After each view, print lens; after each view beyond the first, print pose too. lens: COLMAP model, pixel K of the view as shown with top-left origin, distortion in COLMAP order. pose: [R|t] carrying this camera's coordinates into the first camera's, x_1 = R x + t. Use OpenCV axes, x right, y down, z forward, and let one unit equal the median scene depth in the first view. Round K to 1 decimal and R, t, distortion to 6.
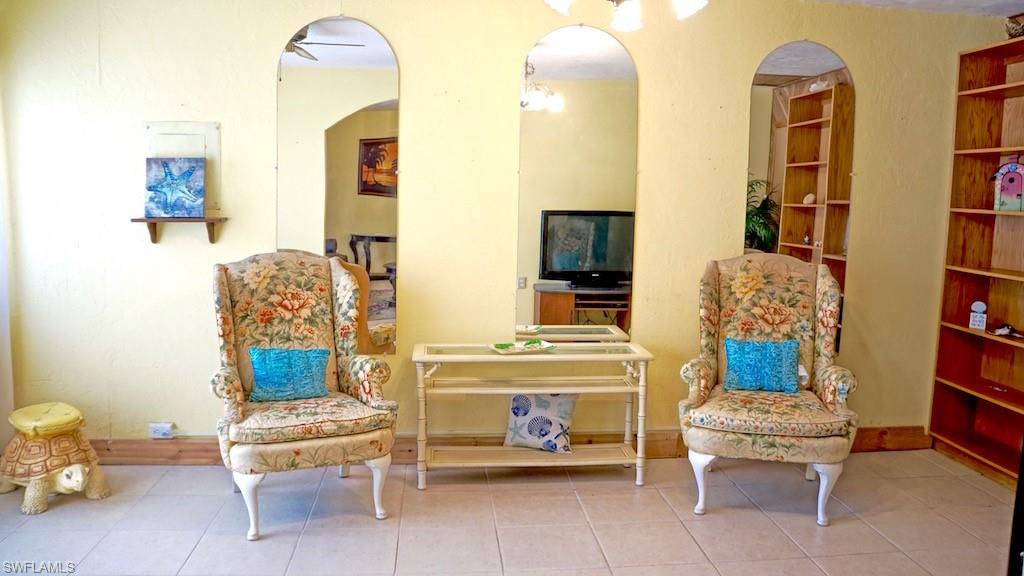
lens RADIAL K [[803.1, 0, 498.6], [0, 803.1, 285.2], [0, 0, 1]] dist [-0.195981, 0.147259]
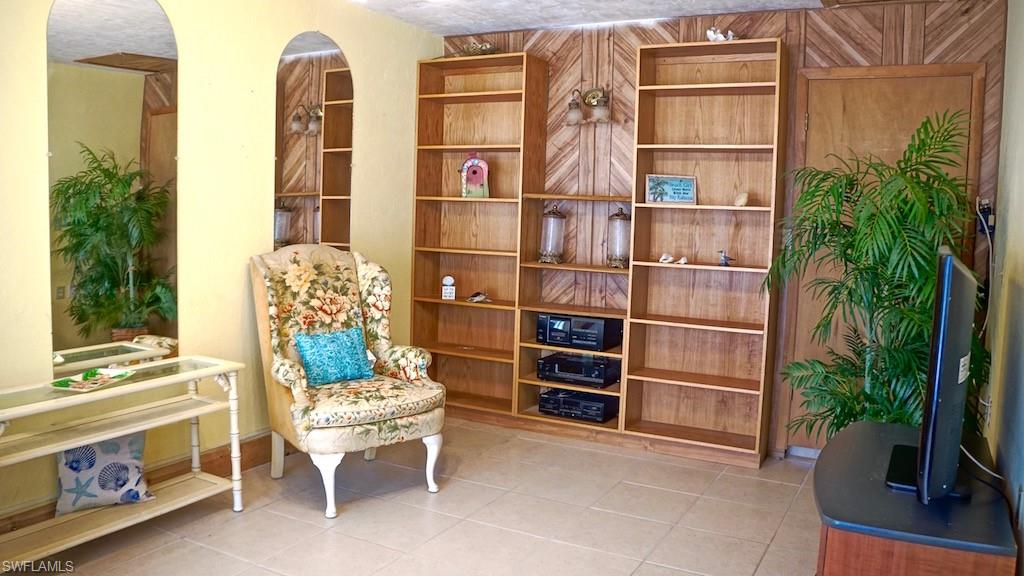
lens RADIAL K [[803.1, 0, 498.6], [0, 803.1, 285.2], [0, 0, 1]] dist [-0.195981, 0.147259]
pose [[0.562475, -0.084977, 0.822436, -0.356314], [0.086819, 0.995276, 0.043459, -0.012351], [-0.822244, 0.046958, 0.567195, 0.253259]]
